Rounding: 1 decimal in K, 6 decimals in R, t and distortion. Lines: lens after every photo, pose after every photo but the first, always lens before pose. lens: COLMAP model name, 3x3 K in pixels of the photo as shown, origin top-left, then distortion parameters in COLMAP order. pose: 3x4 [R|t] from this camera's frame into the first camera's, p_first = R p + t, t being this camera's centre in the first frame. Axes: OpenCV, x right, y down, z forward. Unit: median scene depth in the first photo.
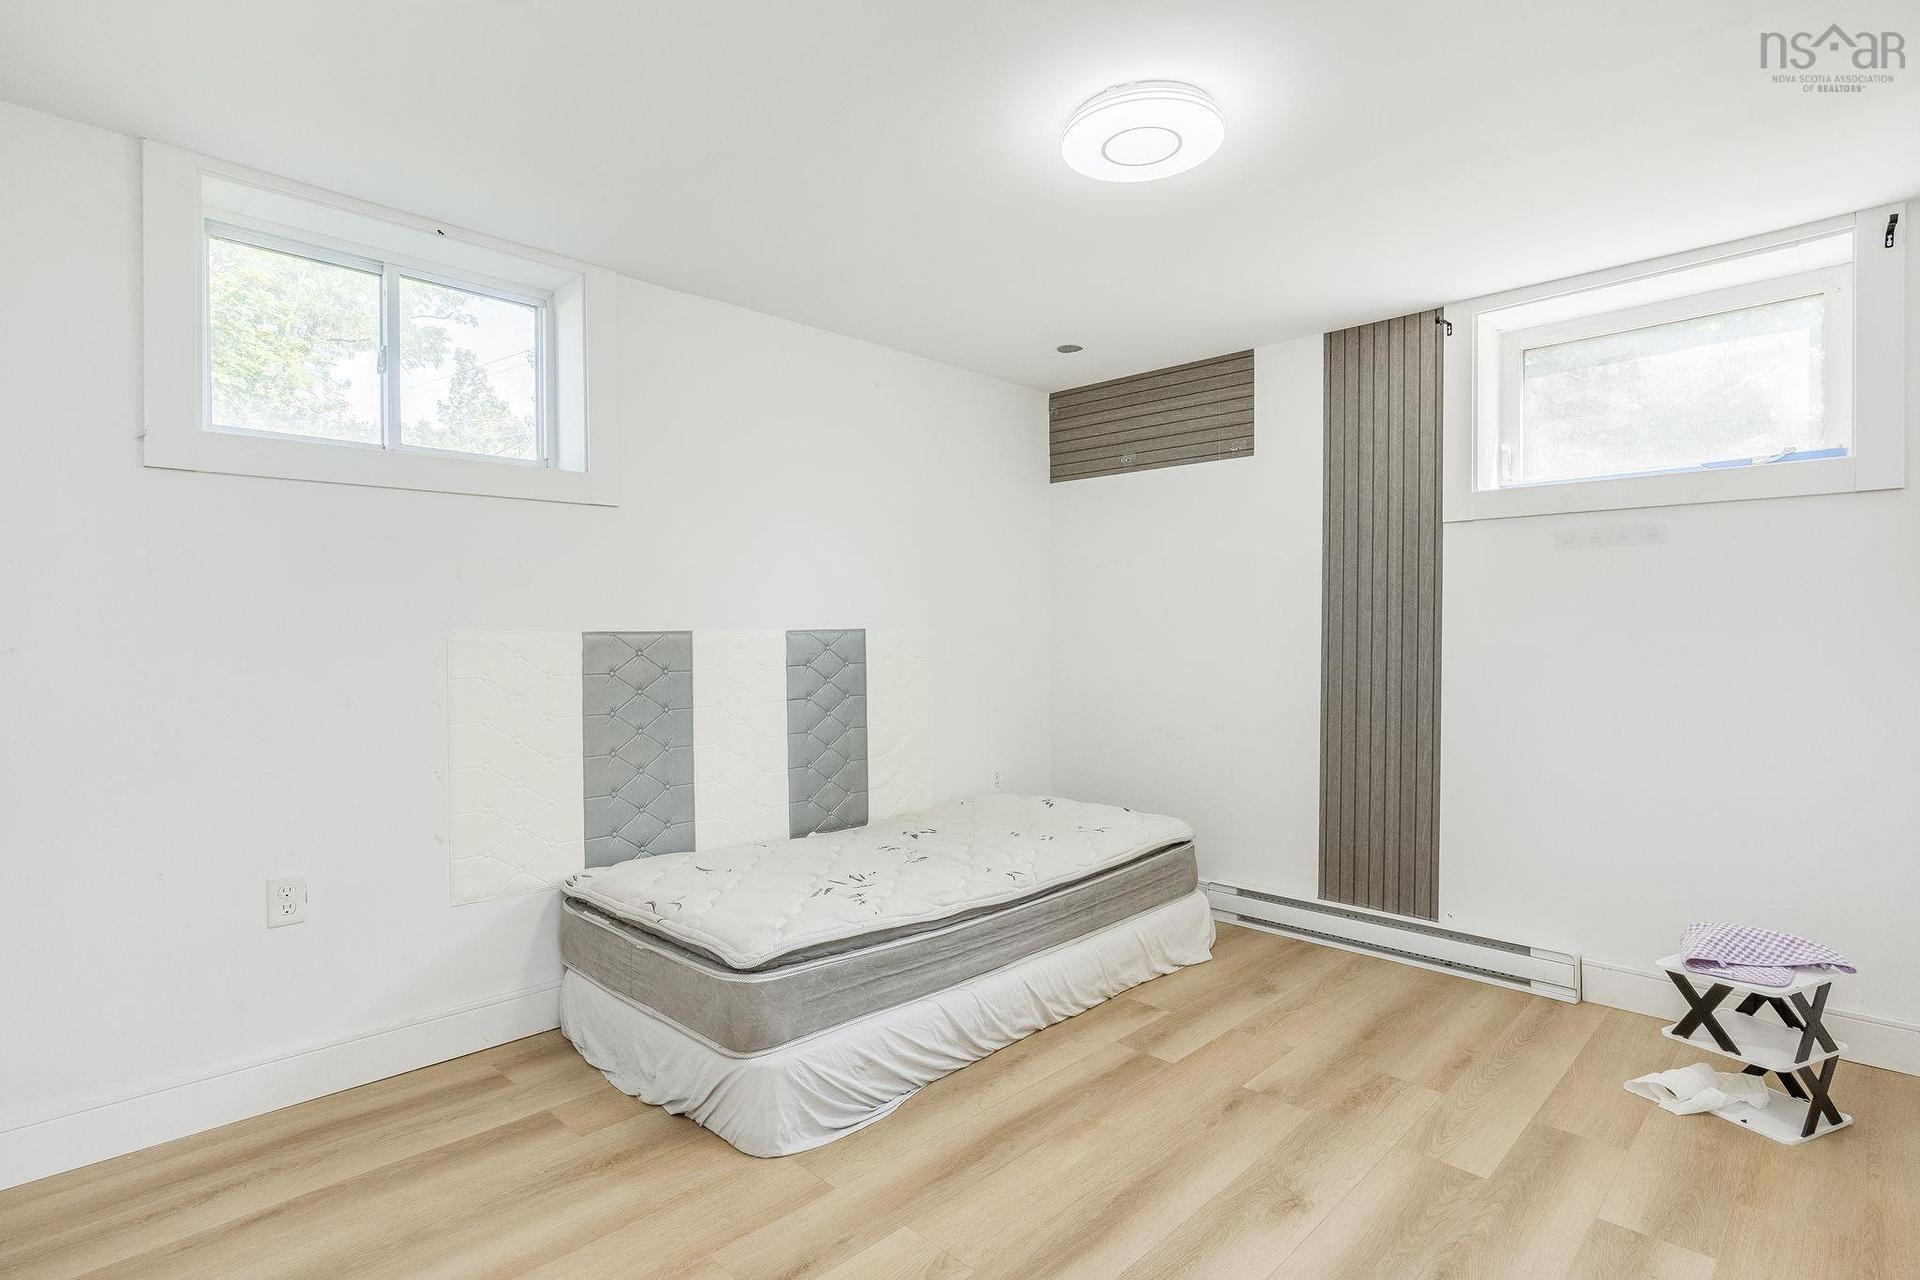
lens RADIAL K [[953.4, 0, 968.5], [0, 953.4, 635.1], [0, 0, 1]] dist [0.006515, 0.001030]
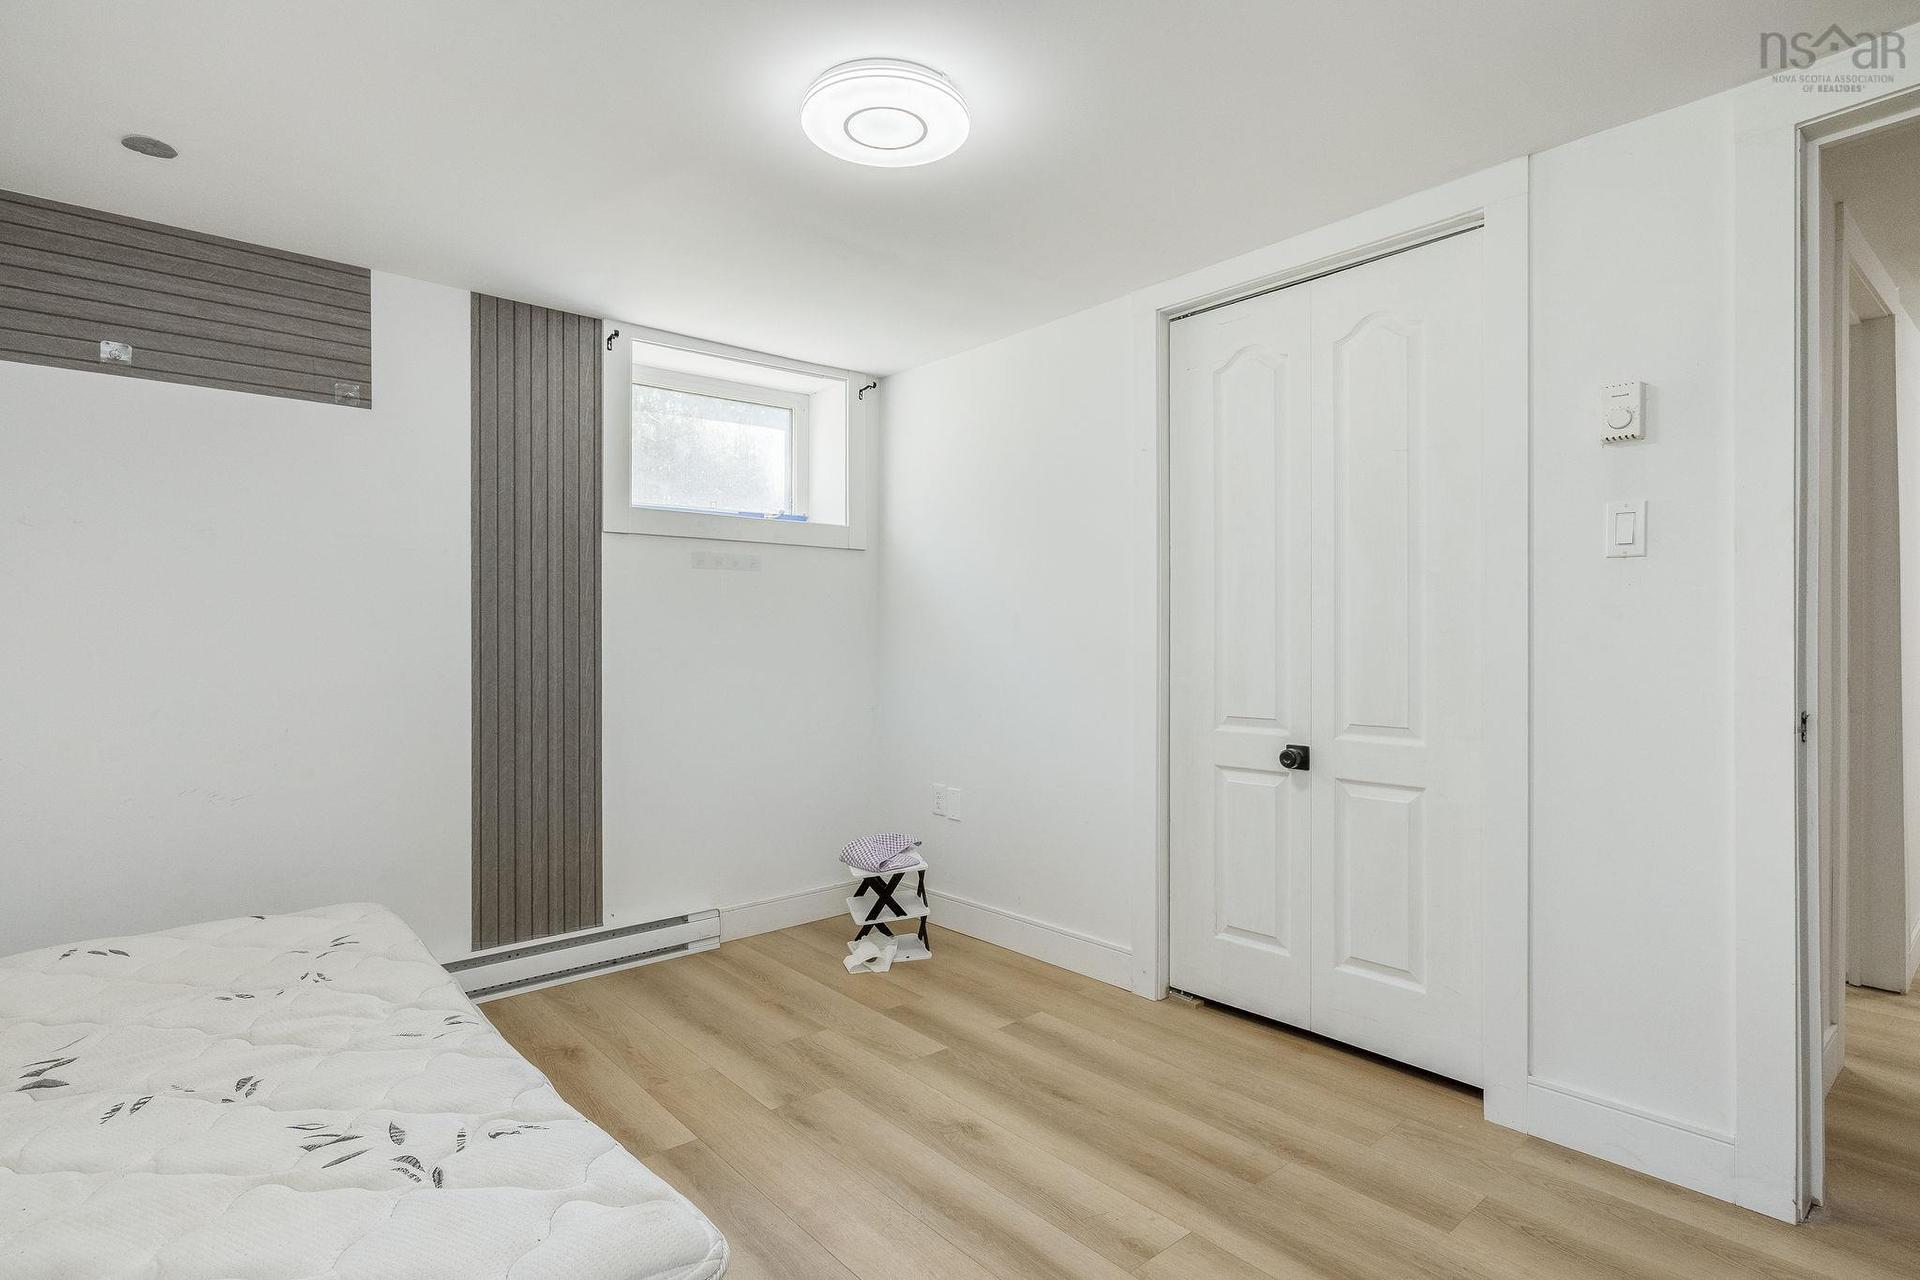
lens RADIAL K [[953.4, 0, 966.0], [0, 953.4, 644.0], [0, 0, 1]] dist [0.006515, 0.001030]
pose [[0.102181, -0.007562, 0.994737, -0.459554], [0.006573, 0.999954, 0.006926, -0.002632], [-0.994744, 0.005831, 0.102226, 0.495568]]
